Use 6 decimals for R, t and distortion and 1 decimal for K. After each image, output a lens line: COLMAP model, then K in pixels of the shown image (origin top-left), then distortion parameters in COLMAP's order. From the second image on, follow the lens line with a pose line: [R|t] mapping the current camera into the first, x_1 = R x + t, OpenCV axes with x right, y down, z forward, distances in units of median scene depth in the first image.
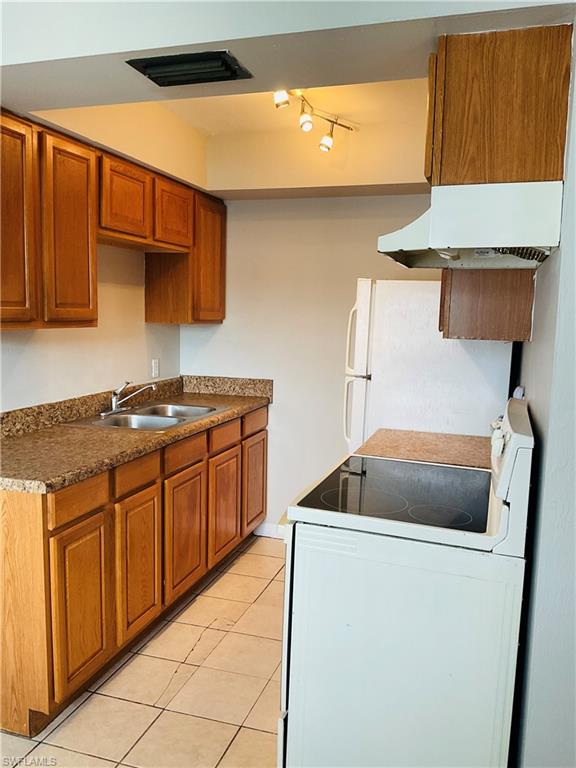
lens RADIAL K [[644.6, 0, 267.5], [0, 644.6, 378.8], [0, 0, 1]] dist [0.082697, -0.015198]
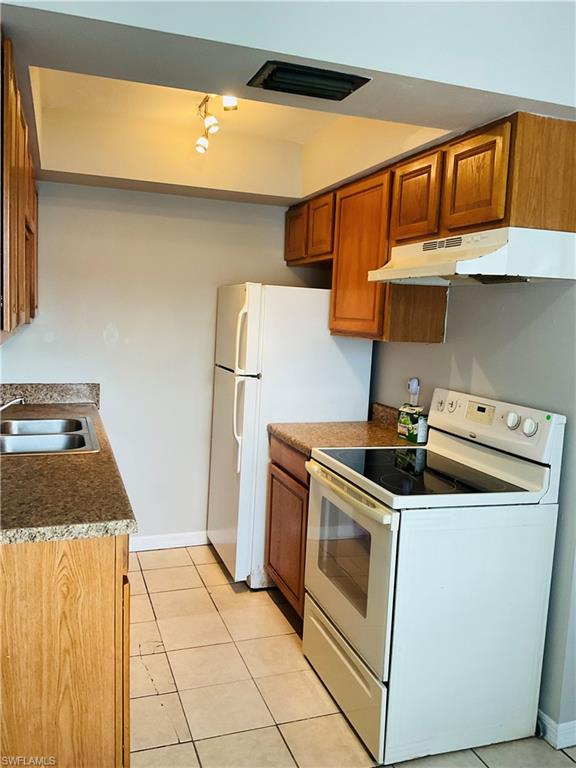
lens RADIAL K [[644.6, 0, 288.0], [0, 644.6, 382.7], [0, 0, 1]] dist [0.082697, -0.015198]
pose [[0.789404, -0.056845, 0.611236, -0.656624], [0.043416, 0.998380, 0.036778, -0.041662], [-0.612336, -0.002495, 0.790593, 0.188664]]
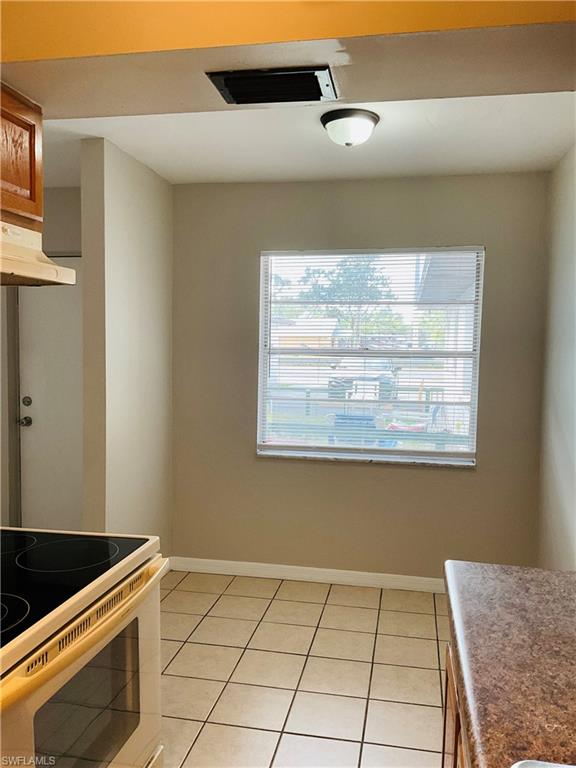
lens RADIAL K [[644.6, 0, 290.1], [0, 644.6, 385.2], [0, 0, 1]] dist [0.082697, -0.015198]
pose [[-0.989688, -0.023813, -0.141244, -0.036140], [-0.050968, 0.980093, 0.191888, -0.199360], [0.133863, 0.197108, -0.971200, 1.602706]]
